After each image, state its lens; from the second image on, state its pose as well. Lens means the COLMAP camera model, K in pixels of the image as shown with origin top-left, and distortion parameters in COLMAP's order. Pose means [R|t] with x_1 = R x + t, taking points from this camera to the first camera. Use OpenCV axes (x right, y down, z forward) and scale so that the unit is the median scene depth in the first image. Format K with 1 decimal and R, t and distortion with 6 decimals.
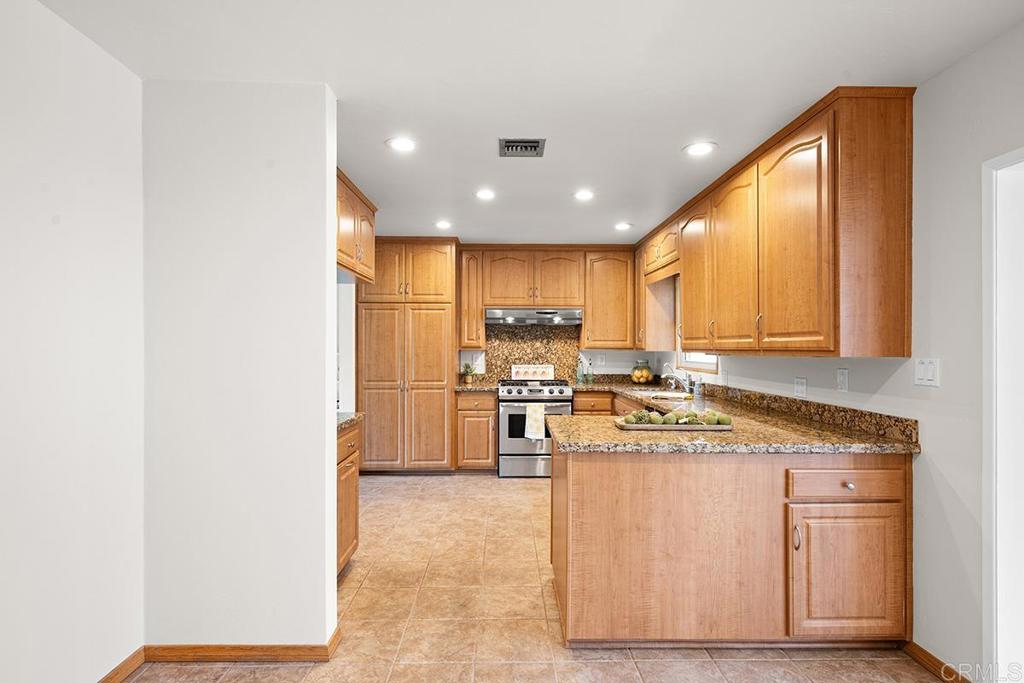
lens RADIAL K [[501.0, 0, 512.1], [0, 501.0, 346.8], [0, 0, 1]] dist [-0.000882, 0.000780]
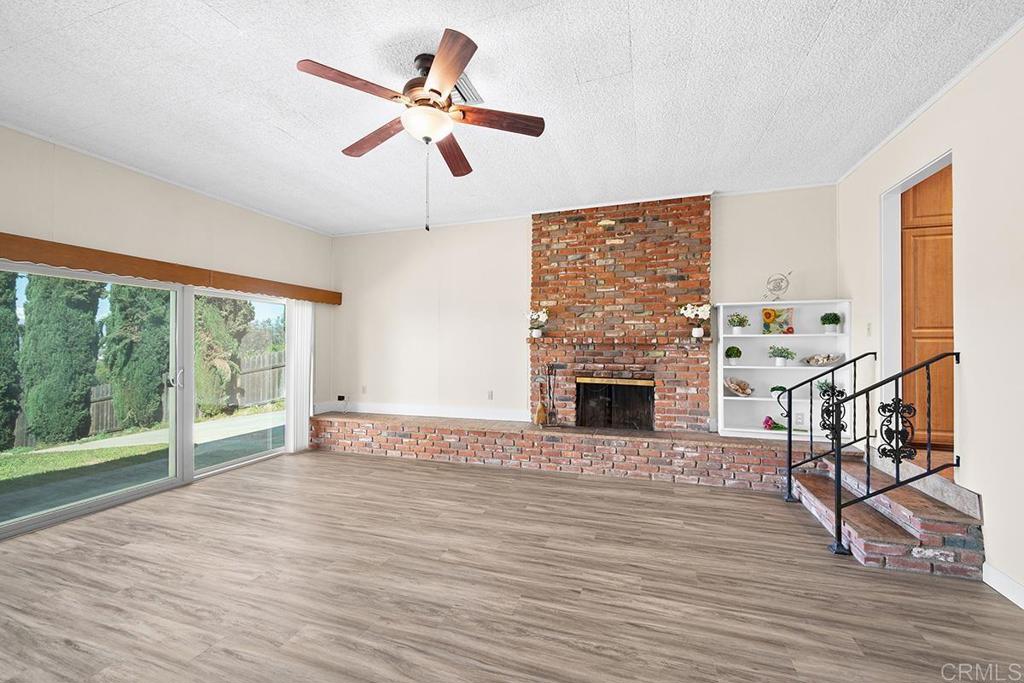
lens RADIAL K [[406.5, 0, 511.0], [0, 406.5, 344.3], [0, 0, 1]] dist [0.000847, -0.000509]
pose [[0.945096, -0.000885, -0.326792, -0.758243], [-0.000595, 0.999990, -0.004428, 0.107959], [0.326793, 0.004380, 0.945086, 0.209383]]
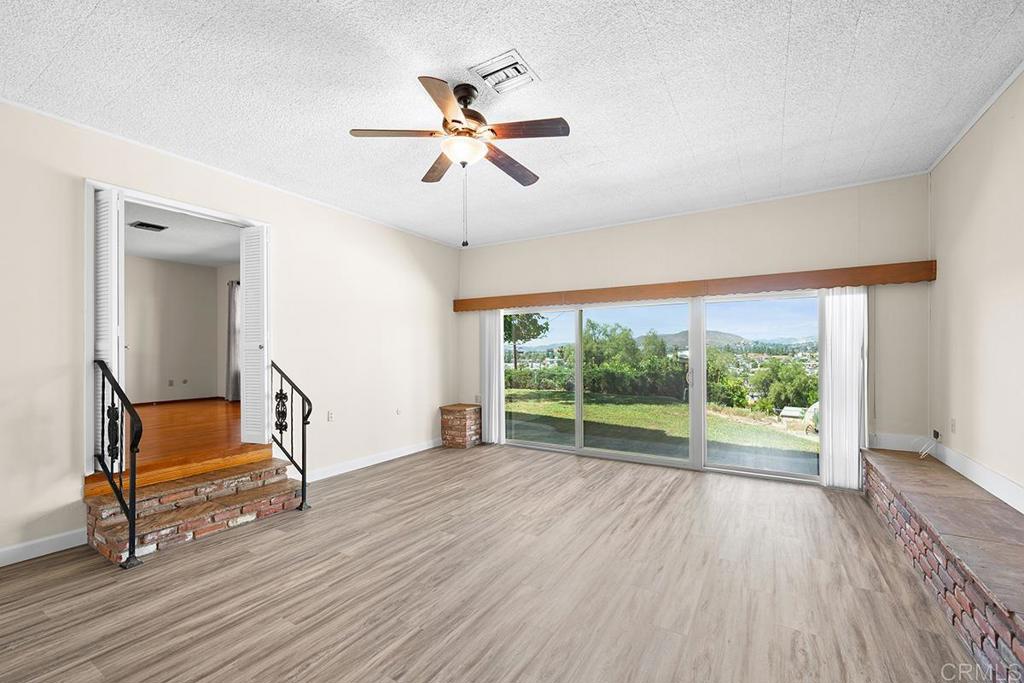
lens RADIAL K [[431.9, 0, 513.9], [0, 431.9, 344.5], [0, 0, 1]] dist [0.003015, -0.000549]
pose [[-0.532070, -0.007472, -0.846667, -0.566097], [0.004337, 0.999924, -0.011550, 0.105934], [0.846689, -0.009817, -0.531997, 0.990812]]
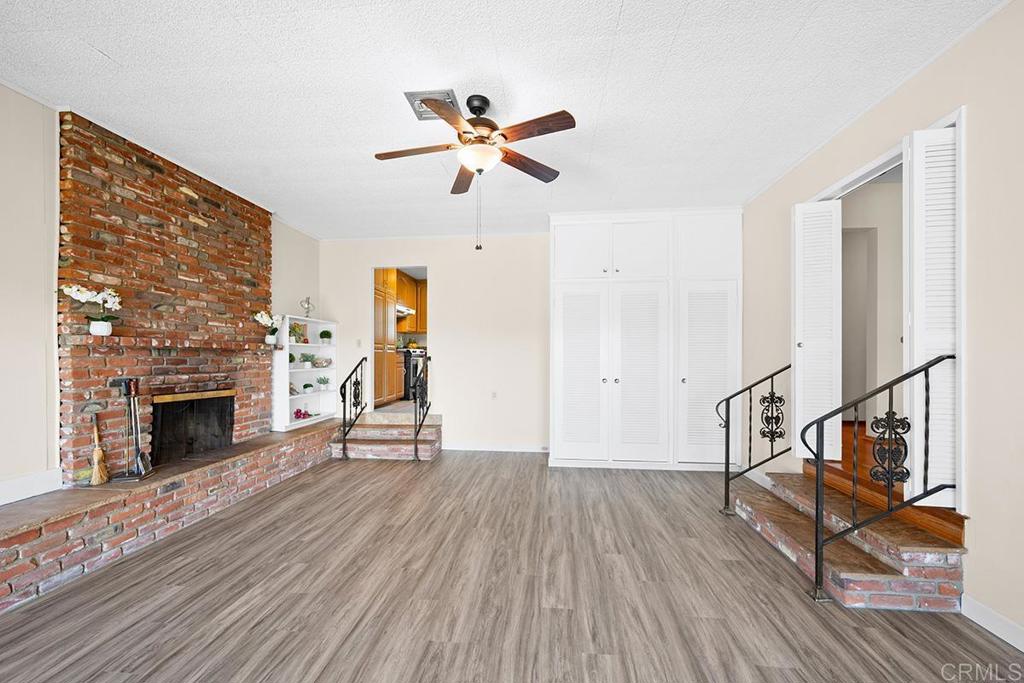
lens RADIAL K [[406.5, 0, 511.7], [0, 406.5, 357.0], [0, 0, 1]] dist [0.000847, -0.000509]
pose [[0.109329, -0.001029, 0.994005, -1.564969], [-0.002693, 0.999995, 0.001332, 0.115850], [-0.994002, -0.002823, 0.109325, 0.530353]]
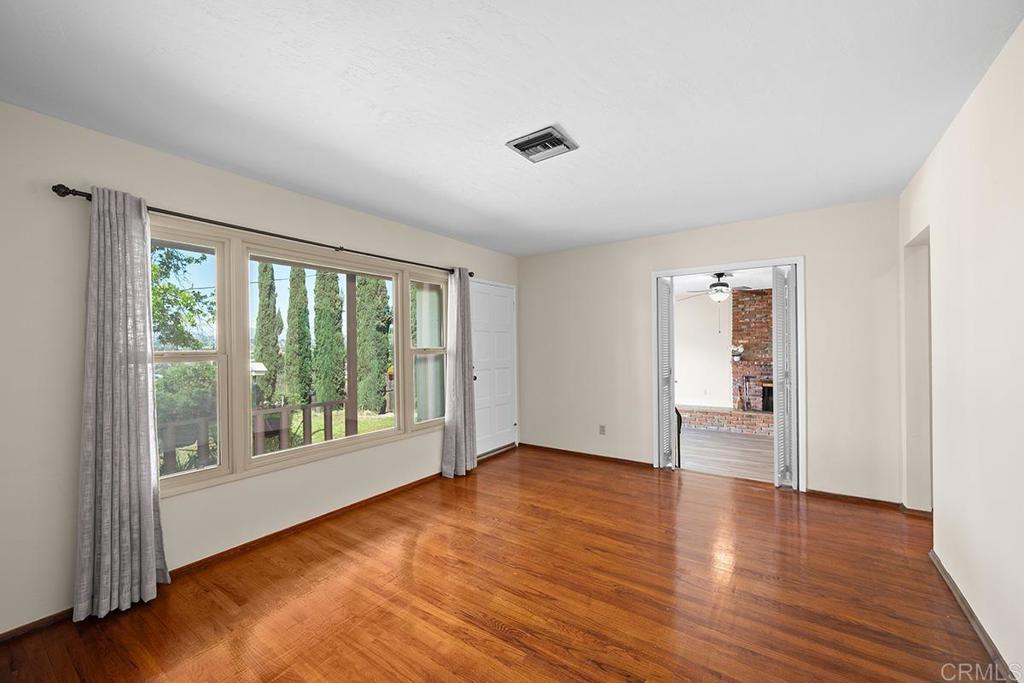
lens RADIAL K [[406.5, 0, 505.5], [0, 406.5, 343.8], [0, 0, 1]] dist [0.000847, -0.000509]
pose [[0.800990, -0.009776, -0.598598, -0.767268], [0.009960, 0.999946, -0.003003, 0.003573], [0.598595, -0.003556, 0.801044, -0.914299]]
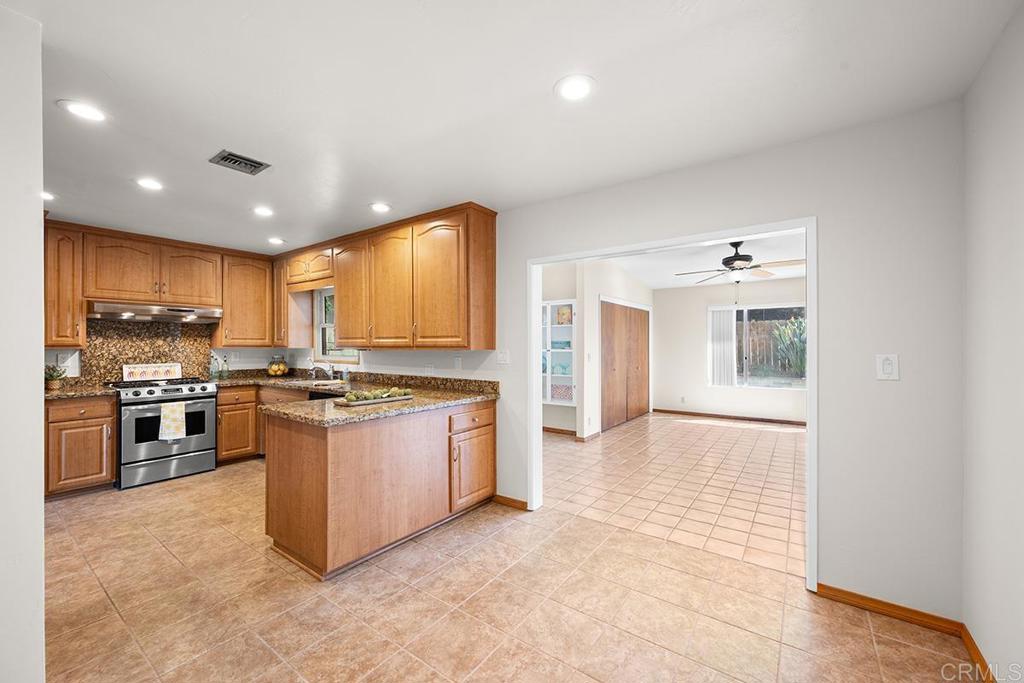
lens RADIAL K [[406.5, 0, 511.6], [0, 406.5, 343.5], [0, 0, 1]] dist [0.000847, -0.000509]
pose [[0.602912, -0.001247, 0.797807, -0.203846], [0.002000, 0.999998, 0.000051, -0.001646], [-0.797806, 0.001565, 0.602913, -0.004171]]
